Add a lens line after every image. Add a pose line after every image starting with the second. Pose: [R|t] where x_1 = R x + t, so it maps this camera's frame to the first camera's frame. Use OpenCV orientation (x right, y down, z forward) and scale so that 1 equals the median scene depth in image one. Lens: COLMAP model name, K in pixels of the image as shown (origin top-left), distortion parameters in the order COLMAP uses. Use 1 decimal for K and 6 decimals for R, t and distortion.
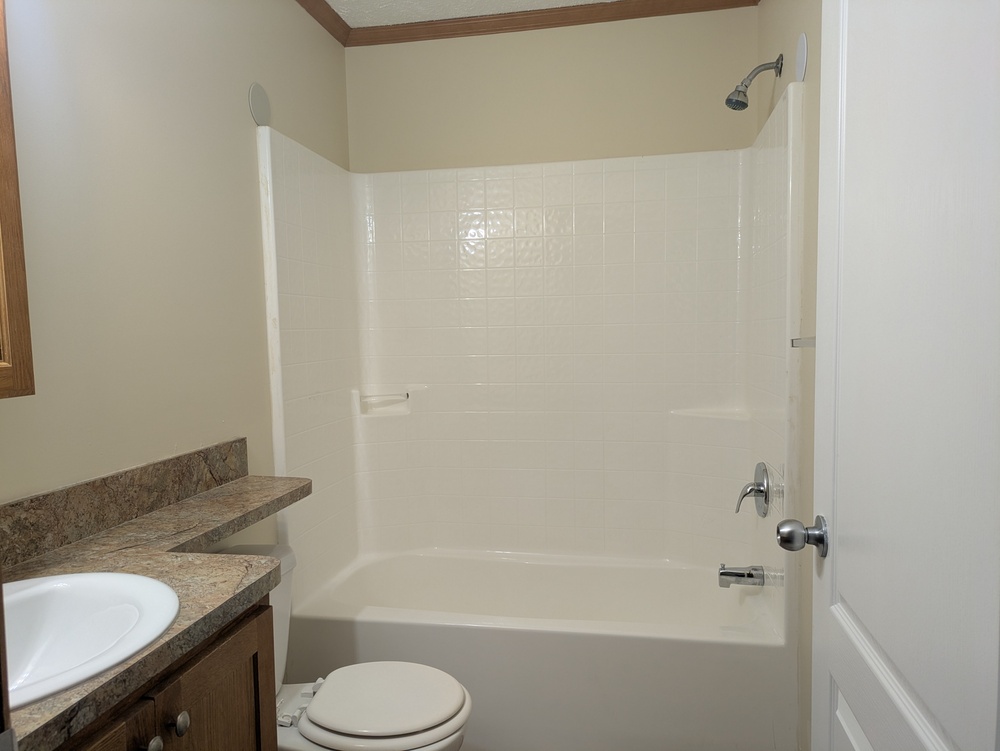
lens RADIAL K [[735.8, 0, 500.0], [0, 735.8, 375.5], [0, 0, 1]] dist [0.039985, -0.003466]
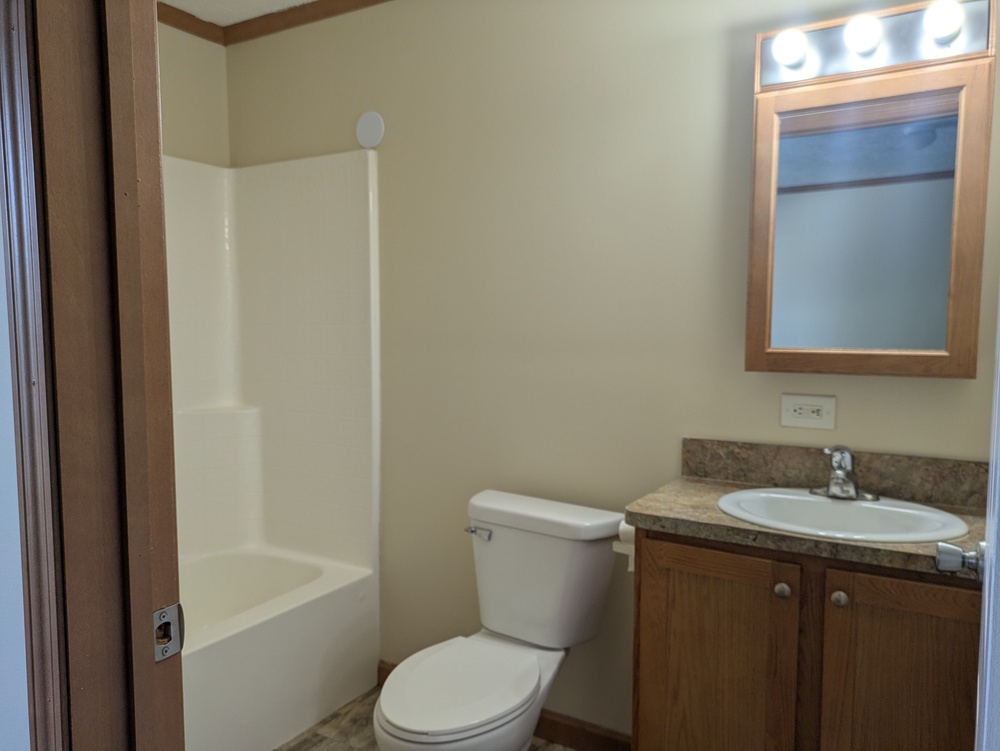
lens RADIAL K [[735.8, 0, 500.0], [0, 735.8, 375.5], [0, 0, 1]] dist [0.039985, -0.003466]
pose [[-0.341889, 0.088165, -0.935596, 0.801361], [-0.054488, 0.992055, 0.113396, -0.093280], [0.938159, 0.089747, -0.334368, 0.915123]]
